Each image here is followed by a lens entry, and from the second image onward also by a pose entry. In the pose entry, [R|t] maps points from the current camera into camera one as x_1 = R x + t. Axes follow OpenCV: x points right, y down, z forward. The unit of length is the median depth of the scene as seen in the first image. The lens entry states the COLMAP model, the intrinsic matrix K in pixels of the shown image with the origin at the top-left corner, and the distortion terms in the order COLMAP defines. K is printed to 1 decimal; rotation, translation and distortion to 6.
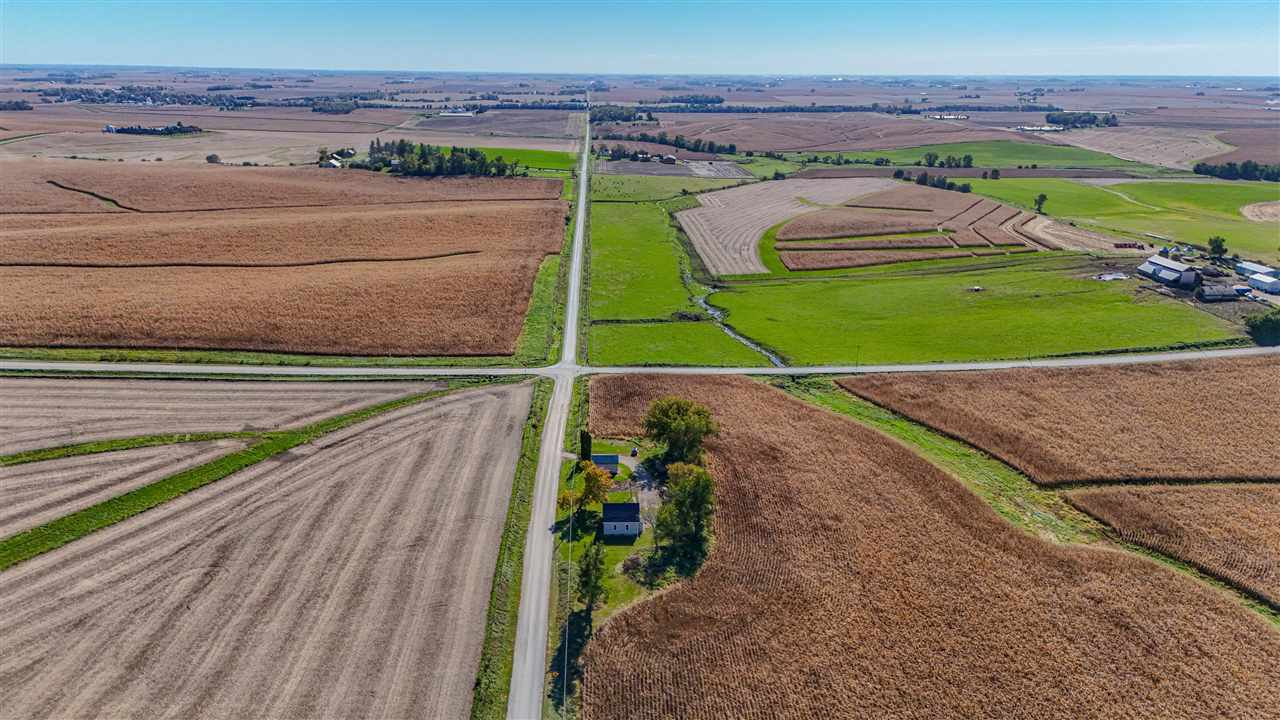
lens RADIAL K [[948.0, 0, 640.0], [0, 948.0, 360.0], [0, 0, 1]] dist [0.063420, 0.000005]
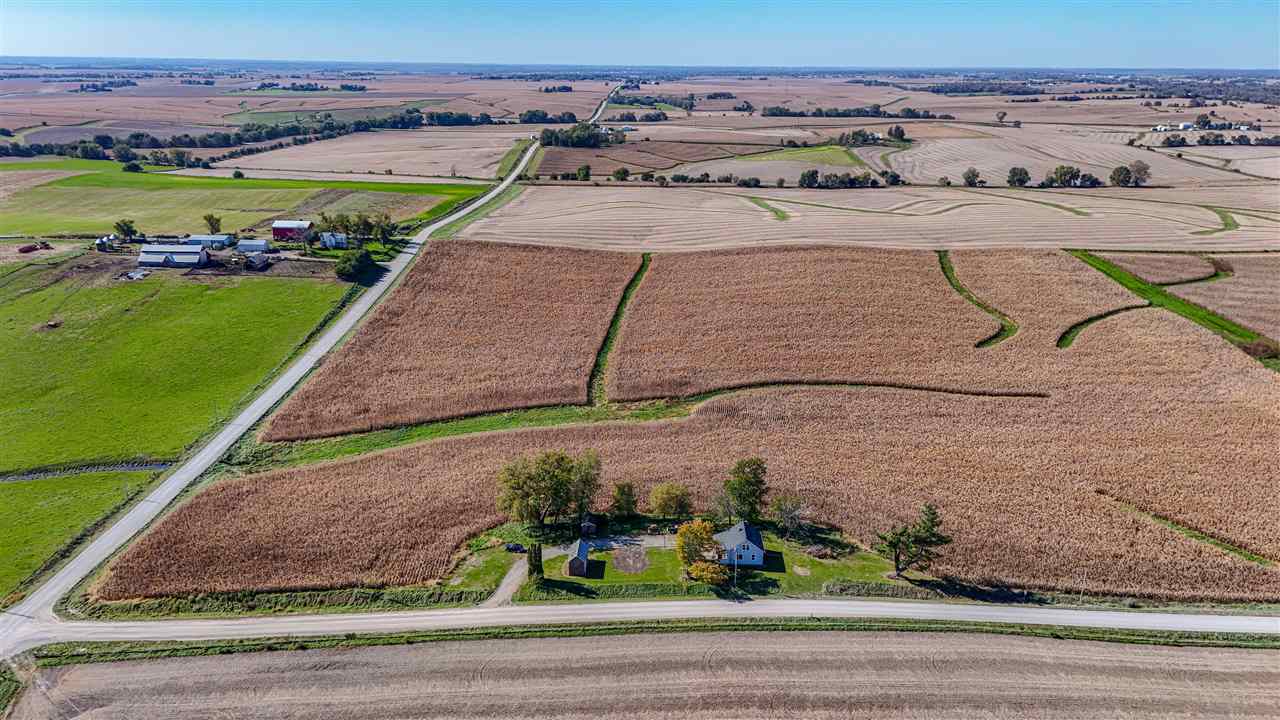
lens RADIAL K [[948.0, 0, 640.0], [0, 948.0, 360.0], [0, 0, 1]] dist [0.063420, 0.000005]
pose [[0.062969, -0.308977, 0.948983, -0.628271], [0.285088, 0.916818, 0.279588, -0.213083], [-0.956431, 0.252938, 0.145816, 0.675051]]
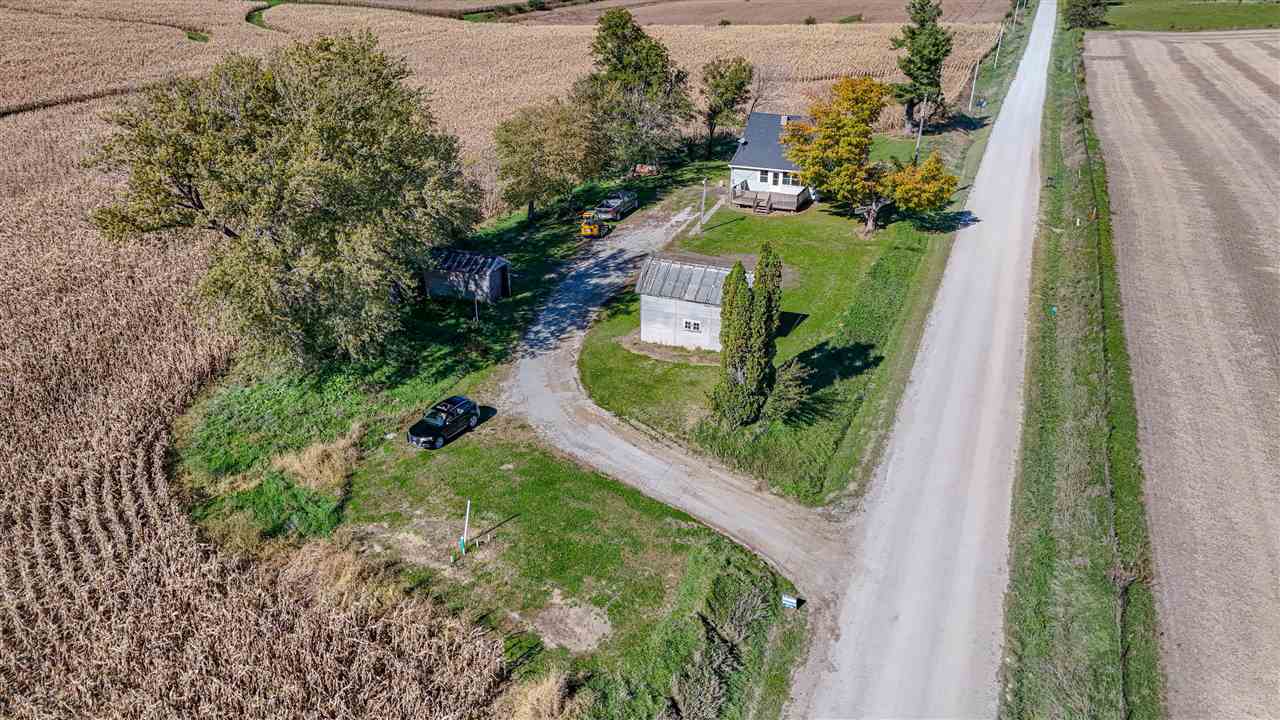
lens RADIAL K [[895.7, 0, 640.0], [0, 895.7, 360.0], [0, 0, 1]] dist [0.001006, 0.000211]
pose [[-0.896886, -0.178474, 0.404651, -0.095139], [0.125444, 0.774721, 0.619735, -0.014289], [-0.424098, 0.606593, -0.672448, 0.987390]]
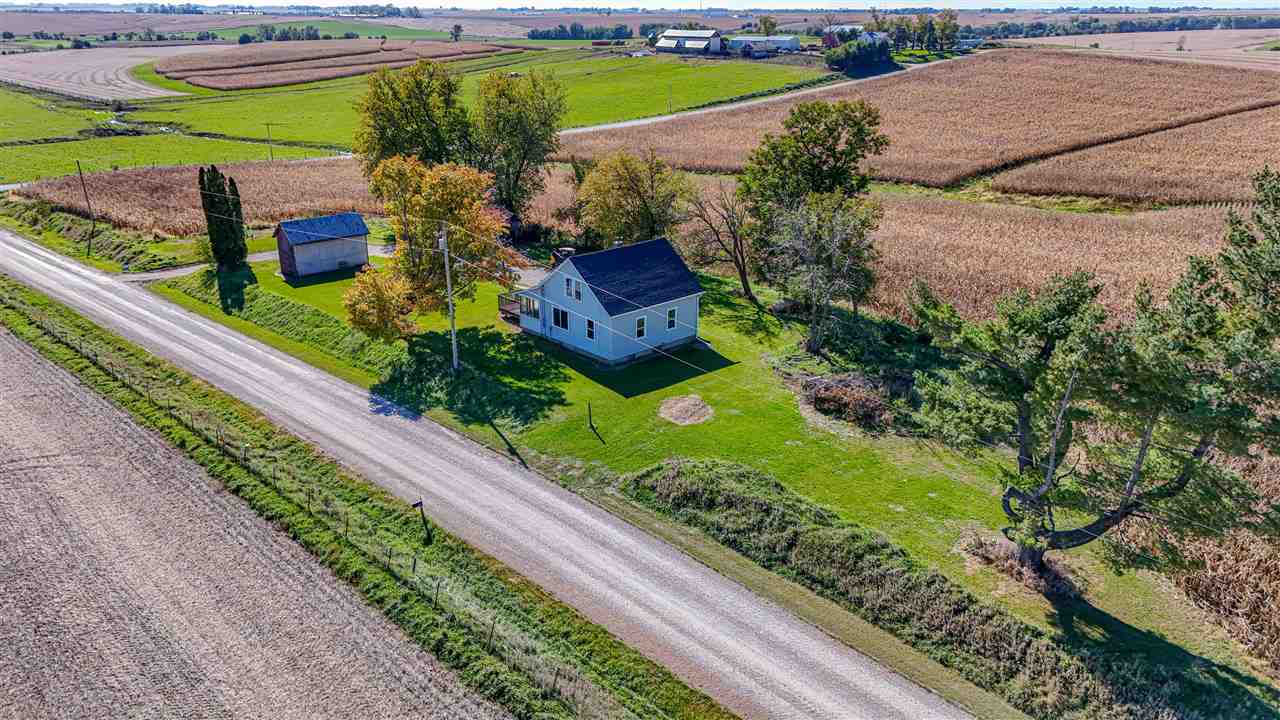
lens RADIAL K [[948.0, 0, 640.0], [0, 948.0, 360.0], [0, 0, 1]] dist [0.063420, 0.000005]
pose [[0.752569, -0.235656, 0.614904, -0.141845], [0.200445, 0.971442, 0.126976, 0.109543], [-0.627266, 0.027696, 0.778313, 0.572729]]
